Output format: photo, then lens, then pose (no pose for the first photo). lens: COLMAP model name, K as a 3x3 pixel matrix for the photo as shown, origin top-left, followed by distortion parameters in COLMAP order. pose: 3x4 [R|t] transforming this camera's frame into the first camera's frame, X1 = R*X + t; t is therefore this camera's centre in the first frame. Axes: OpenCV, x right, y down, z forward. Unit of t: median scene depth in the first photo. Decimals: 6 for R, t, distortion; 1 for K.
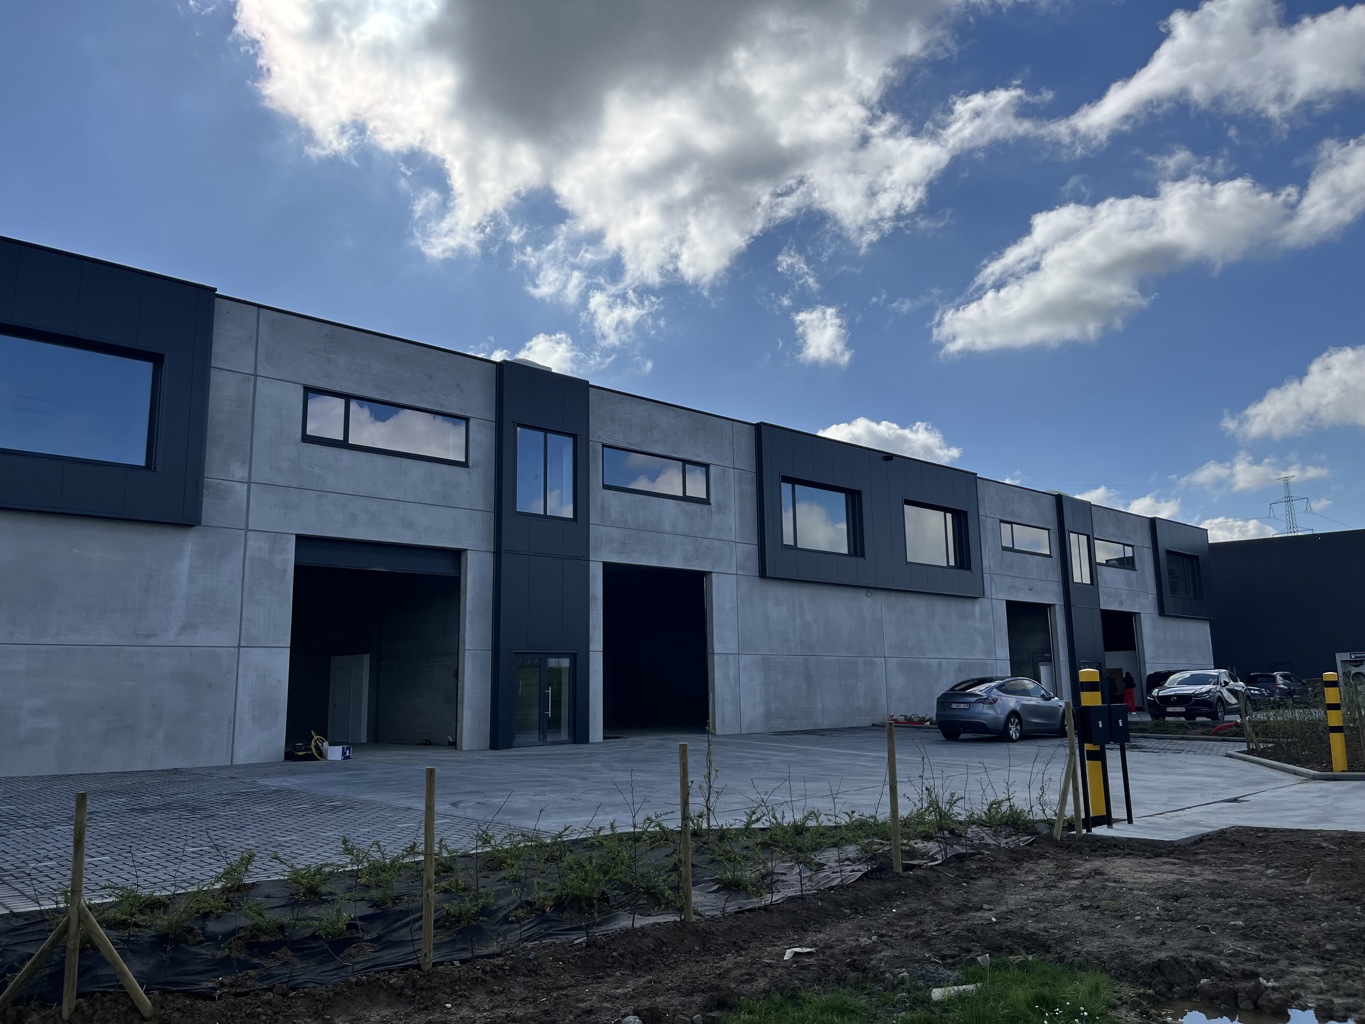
lens RADIAL K [[1035.4, 0, 692.0], [0, 1035.4, 498.4], [0, 0, 1]] dist [0.054589, -0.048424]
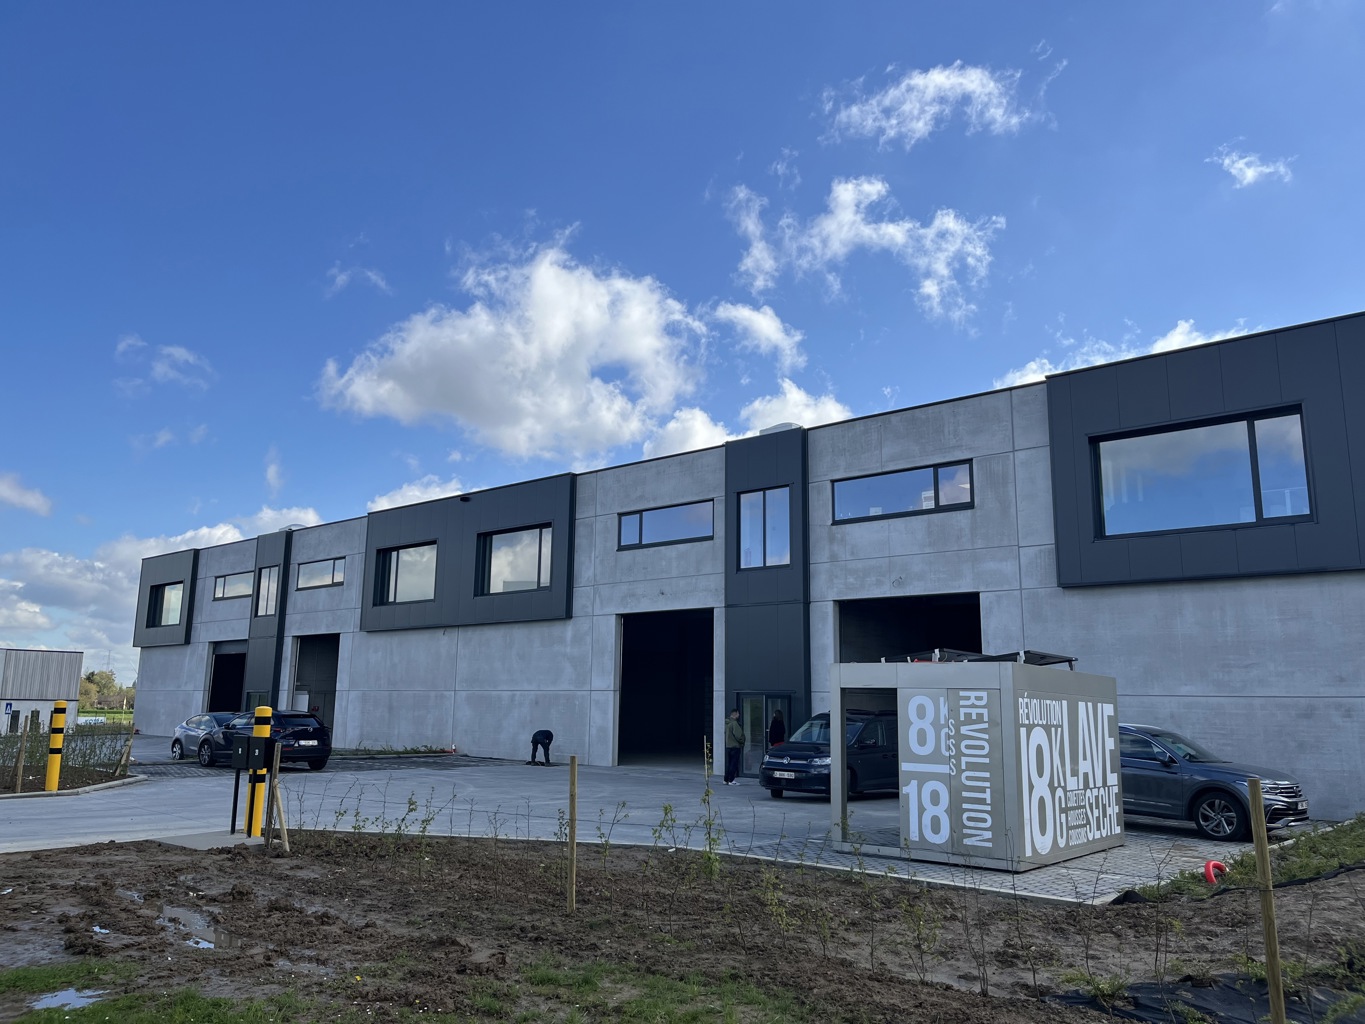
lens RADIAL K [[1035.4, 0, 693.2], [0, 1035.4, 520.0], [0, 0, 1]] dist [0.054589, -0.048424]
pose [[0.094721, -0.185358, -0.978095, 1.305189], [0.140562, 0.975160, -0.171189, 0.204443], [0.985530, -0.121268, 0.118423, 1.166403]]
